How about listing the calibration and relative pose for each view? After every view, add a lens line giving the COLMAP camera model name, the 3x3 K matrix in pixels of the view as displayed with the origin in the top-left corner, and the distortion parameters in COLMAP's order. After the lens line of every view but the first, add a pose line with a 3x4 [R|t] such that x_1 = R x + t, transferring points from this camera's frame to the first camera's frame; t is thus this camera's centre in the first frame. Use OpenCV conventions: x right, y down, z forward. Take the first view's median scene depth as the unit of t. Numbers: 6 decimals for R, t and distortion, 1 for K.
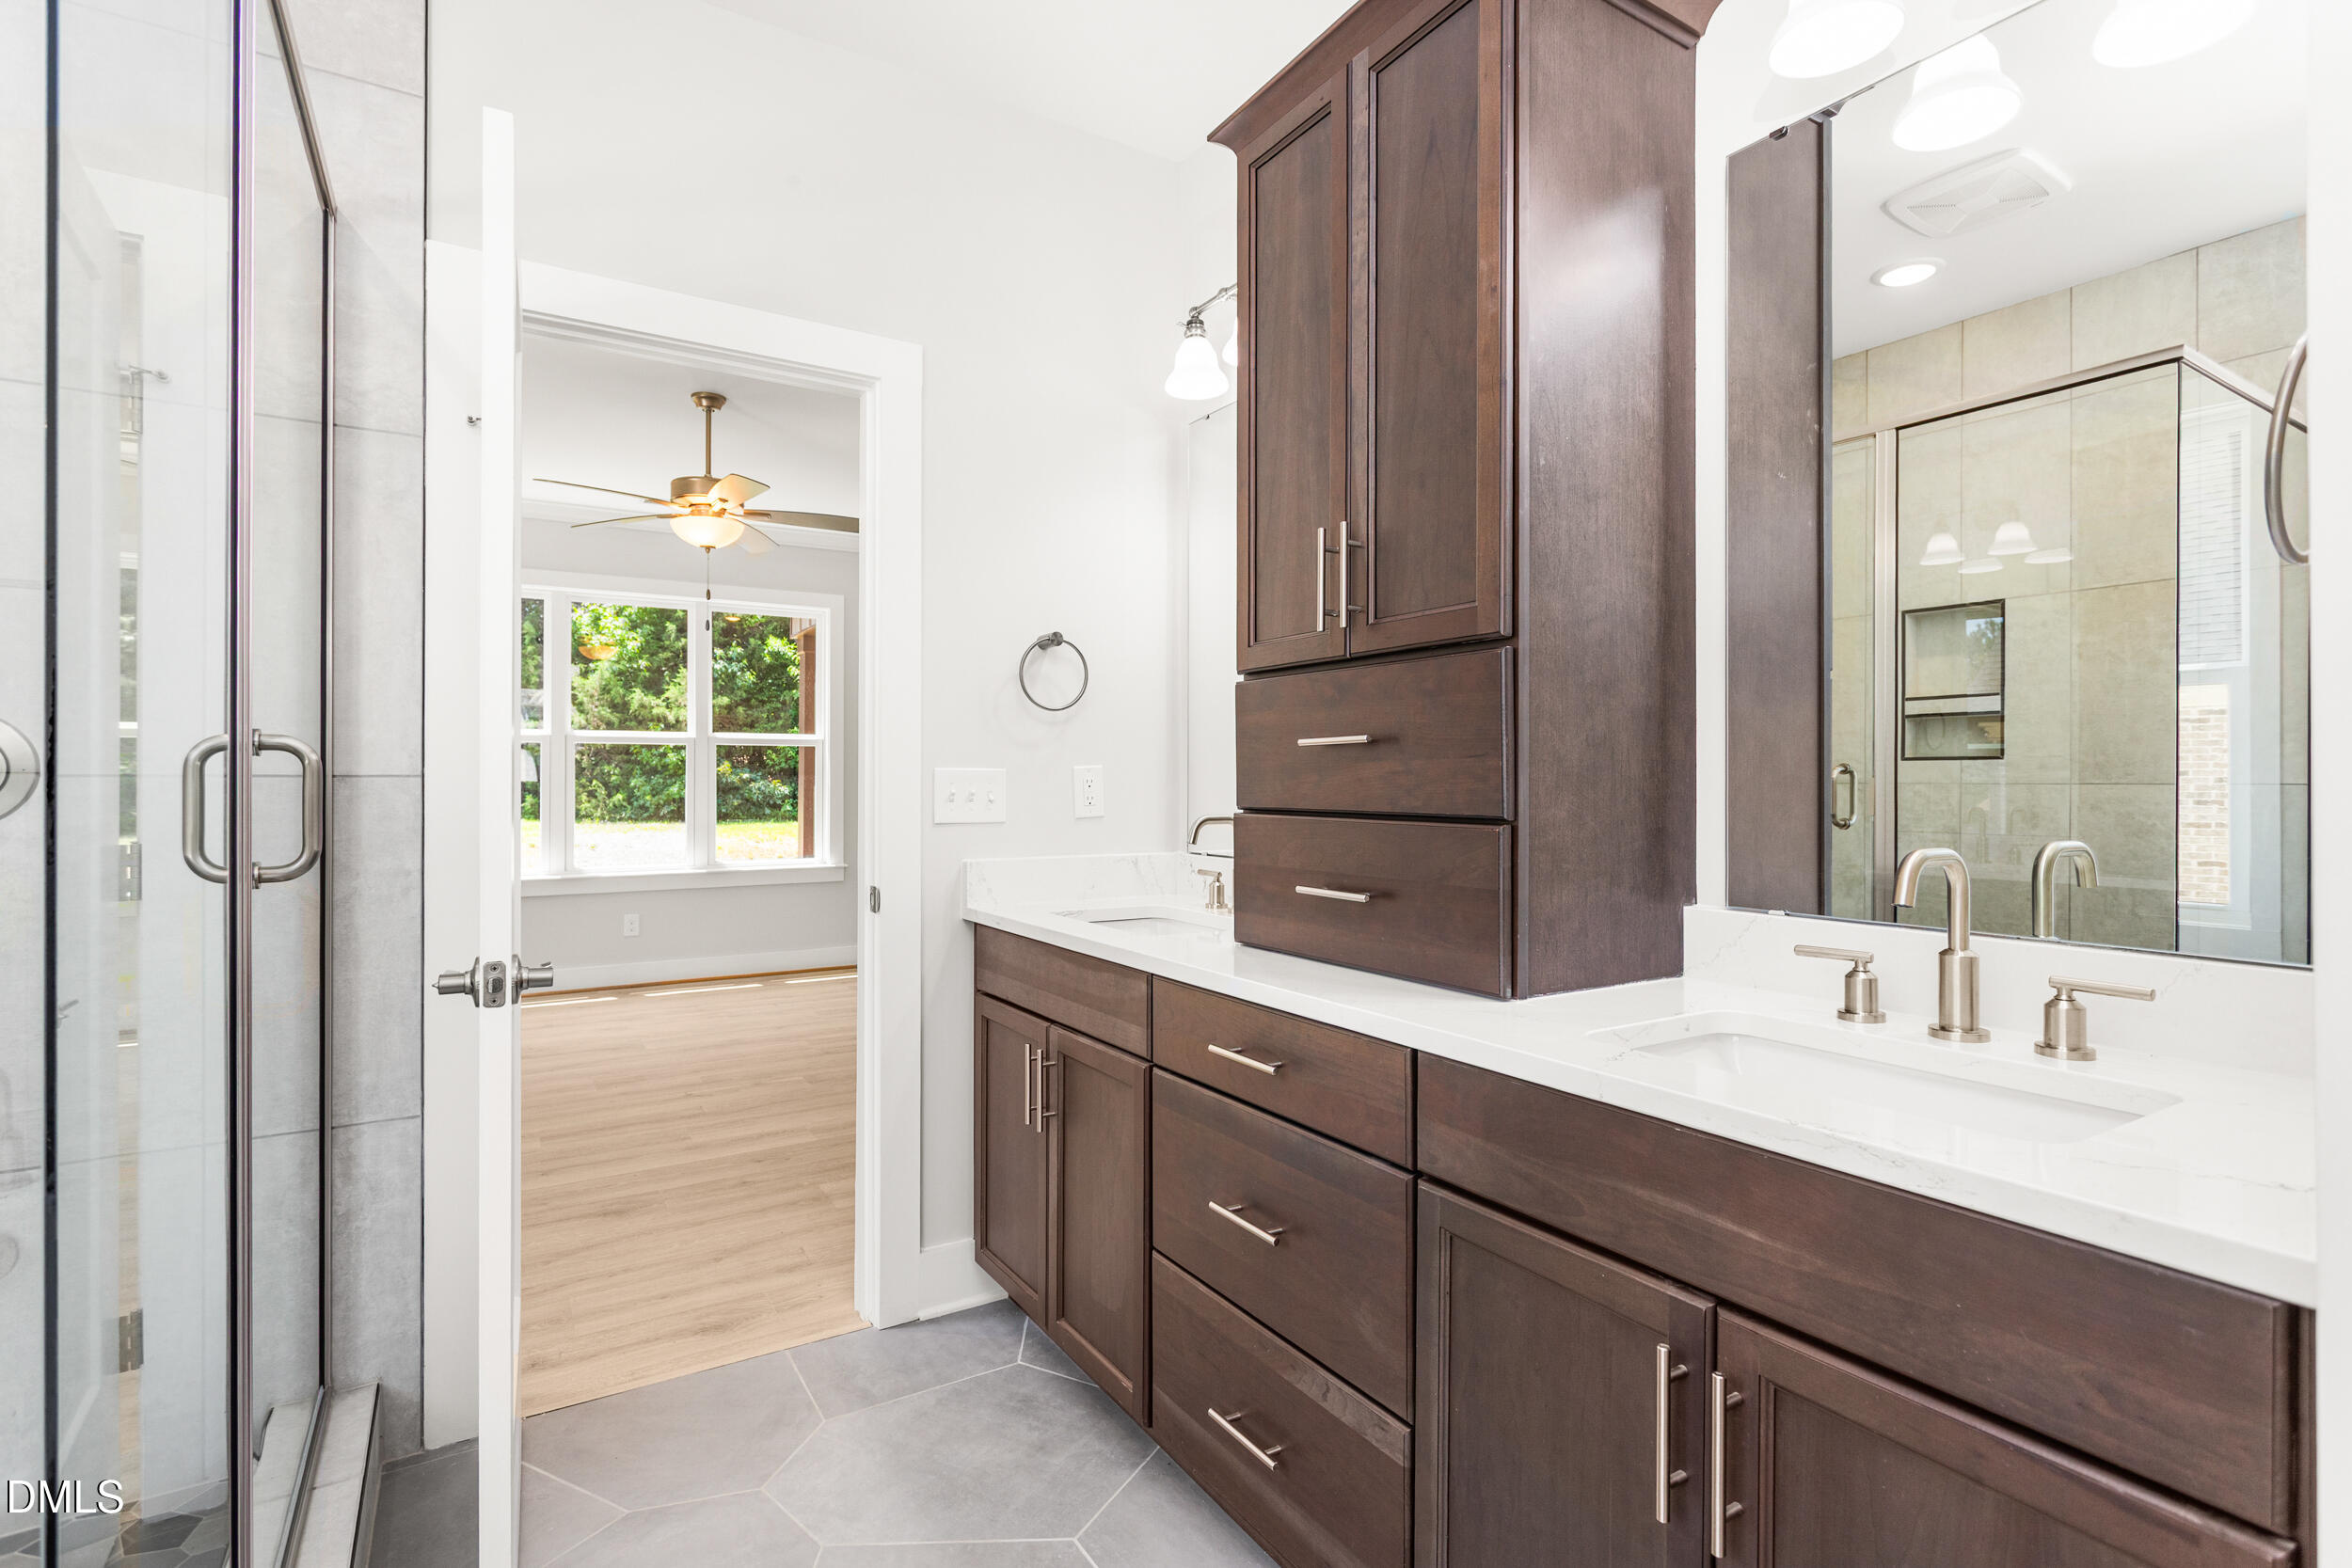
lens RADIAL K [[1130.2, 0, 1211.4], [0, 1130.2, 765.3], [0, 0, 1]] dist [-0.006407, 0.005167]
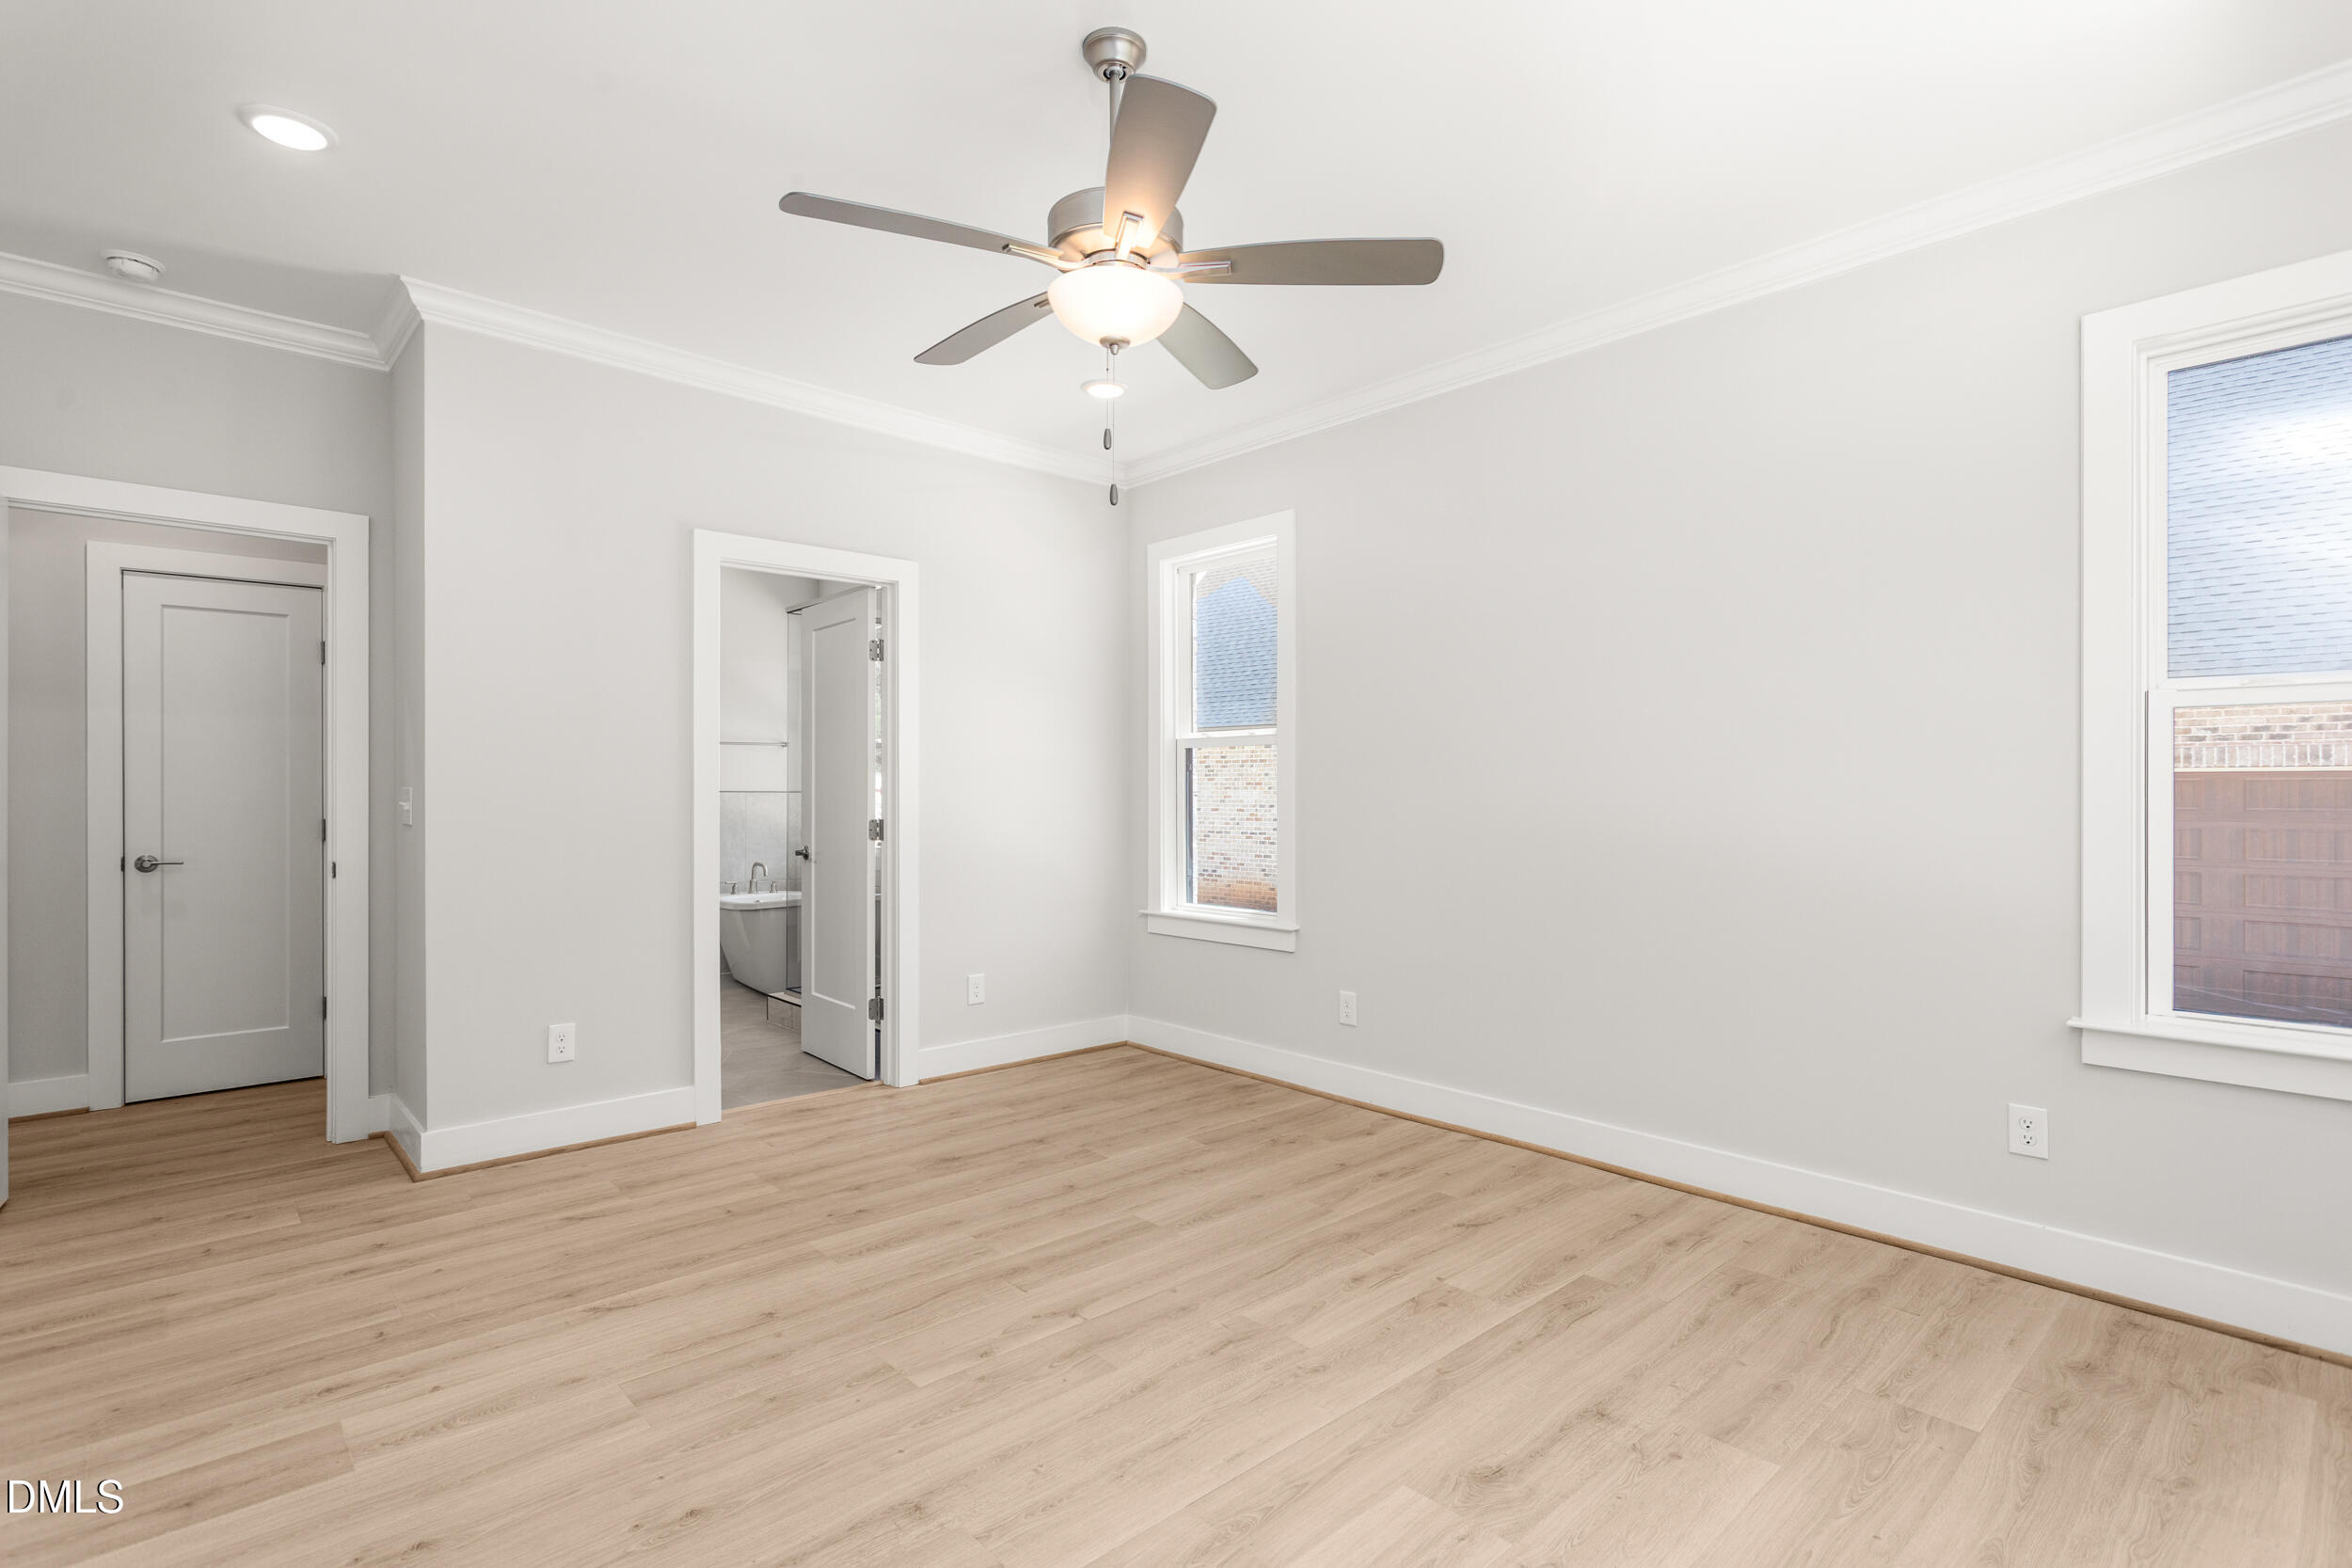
lens RADIAL K [[1130.2, 0, 1198.4], [0, 1130.2, 786.6], [0, 0, 1]] dist [-0.006407, 0.005167]
pose [[-0.985136, -0.002183, -0.171760, -0.402854], [0.000058, 0.999915, -0.013042, 0.013659], [0.171774, -0.012858, -0.985052, 1.537097]]
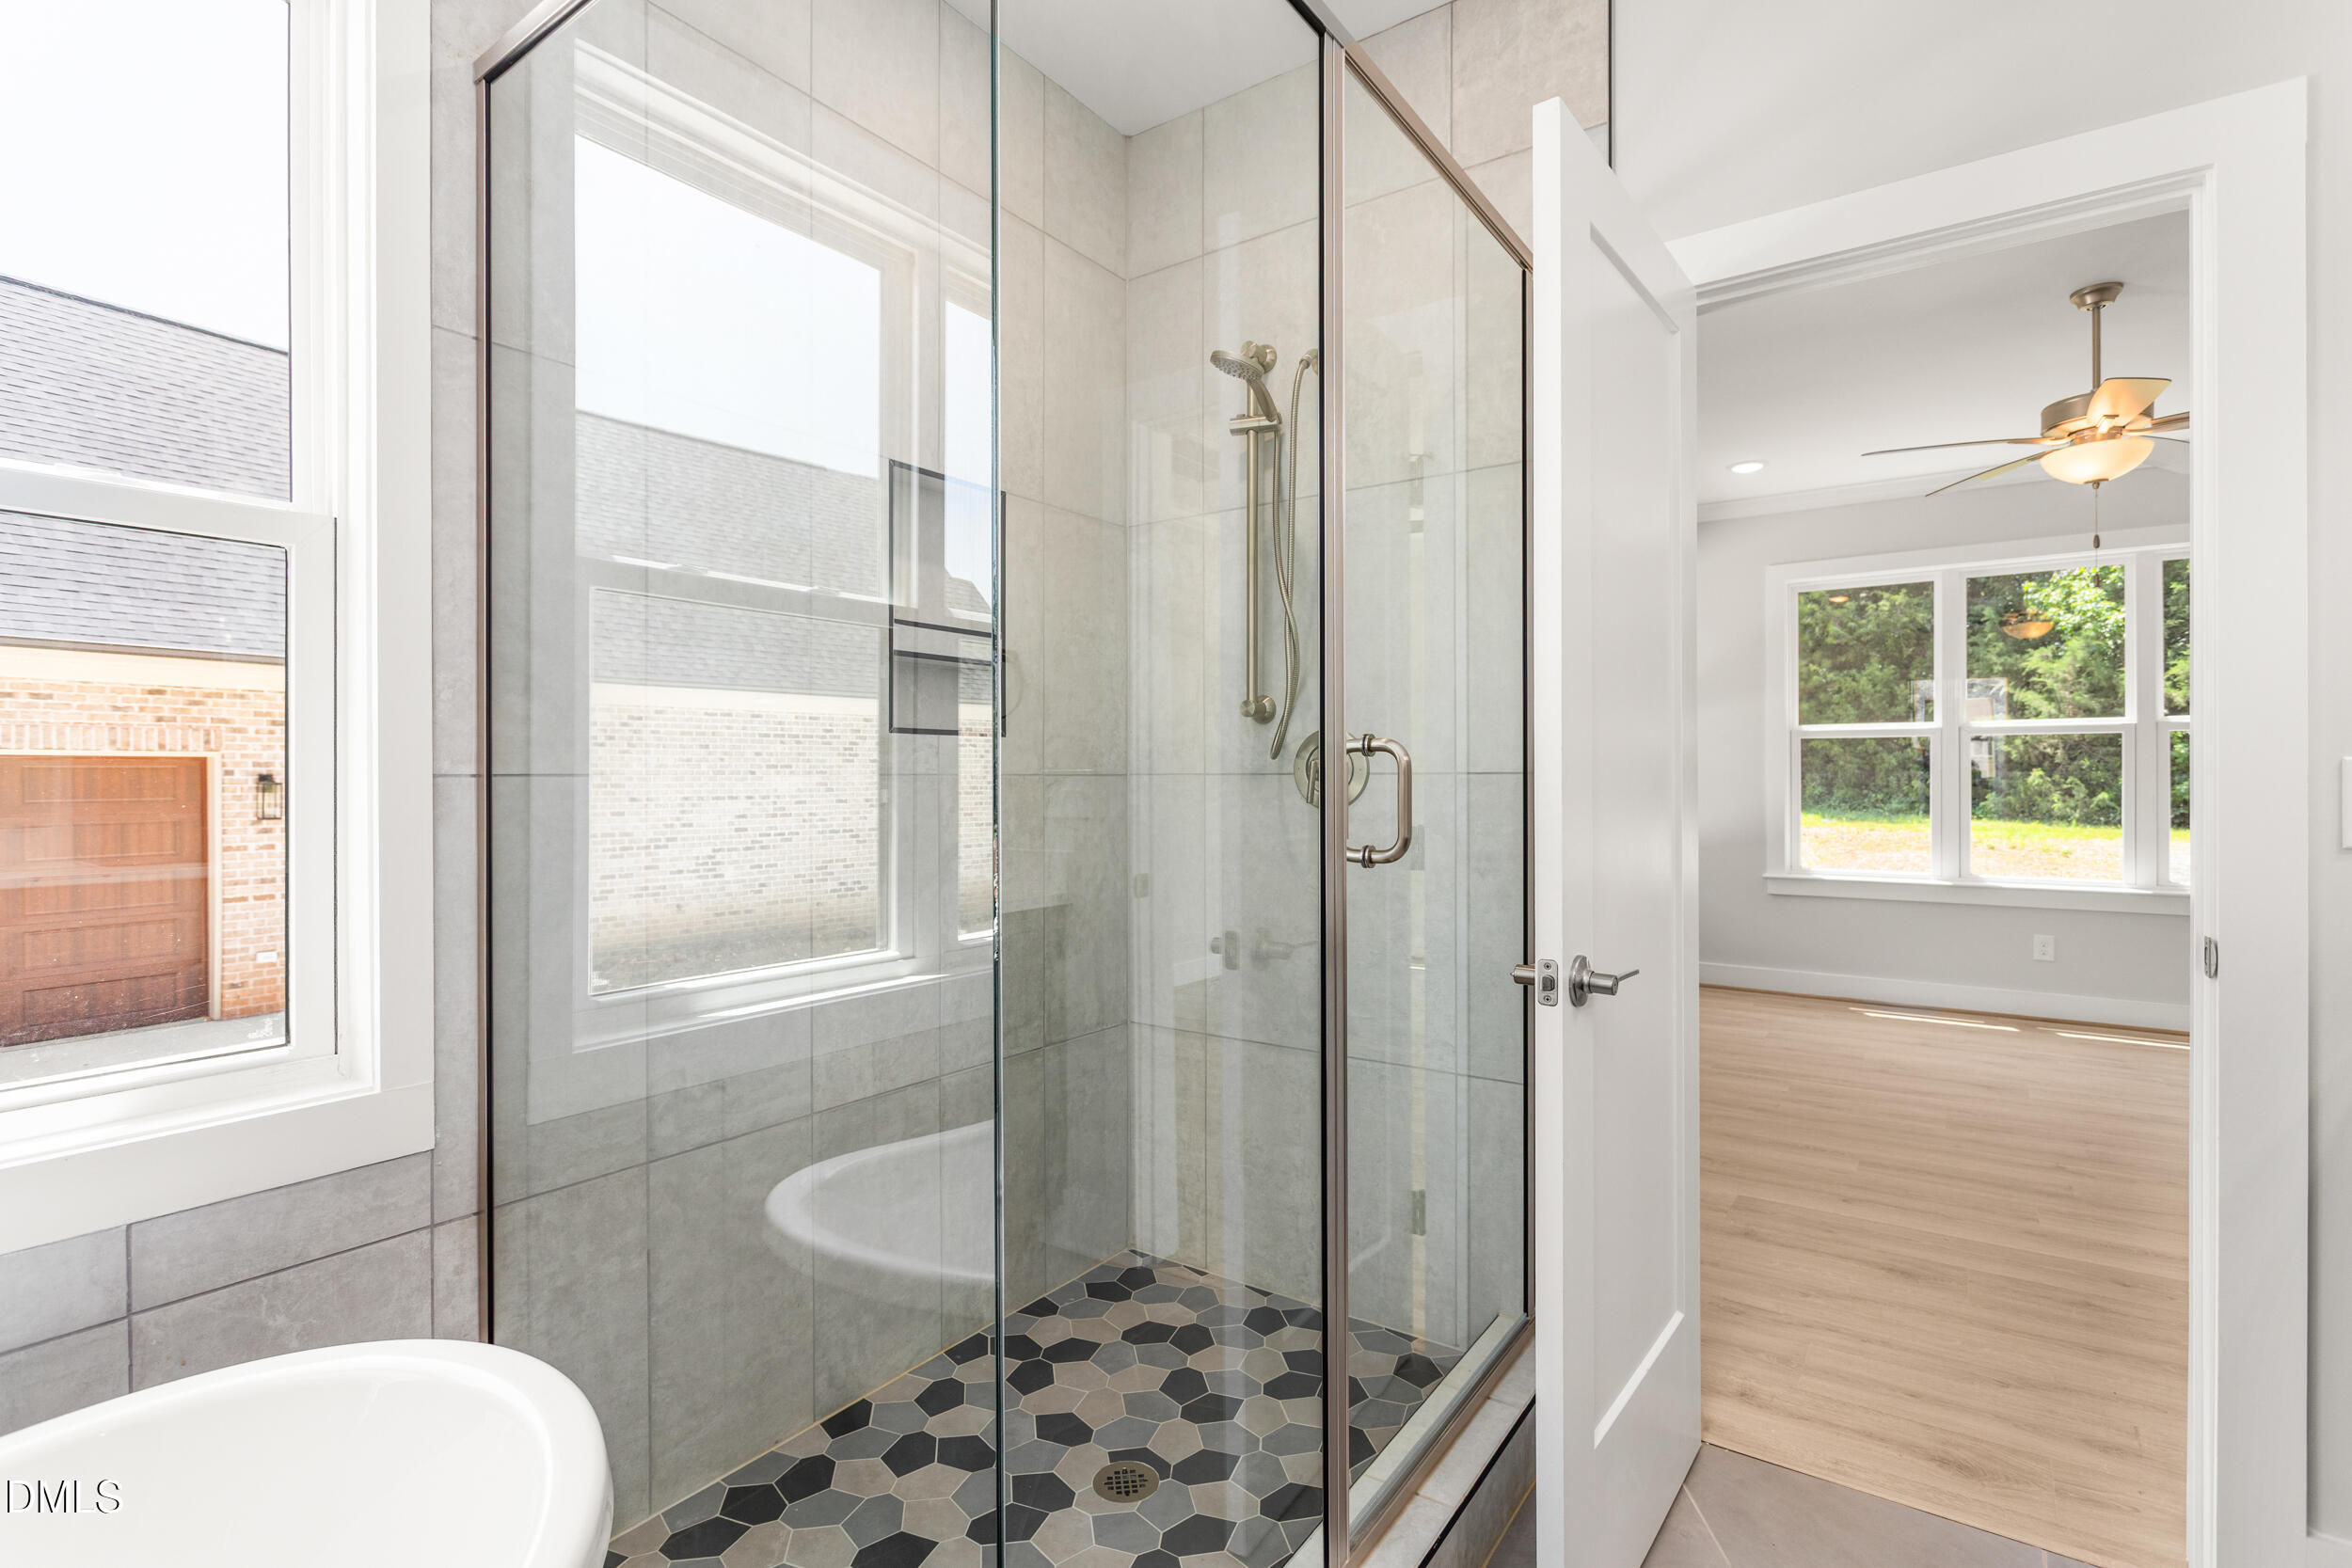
lens RADIAL K [[1130.2, 0, 1151.9], [0, 1130.2, 772.1], [0, 0, 1]] dist [-0.006407, 0.005167]
pose [[0.358849, -0.001986, -0.933394, 0.054010], [0.010747, 0.999940, 0.002004, 0.001005], [0.933334, -0.010750, 0.358849, 0.103149]]
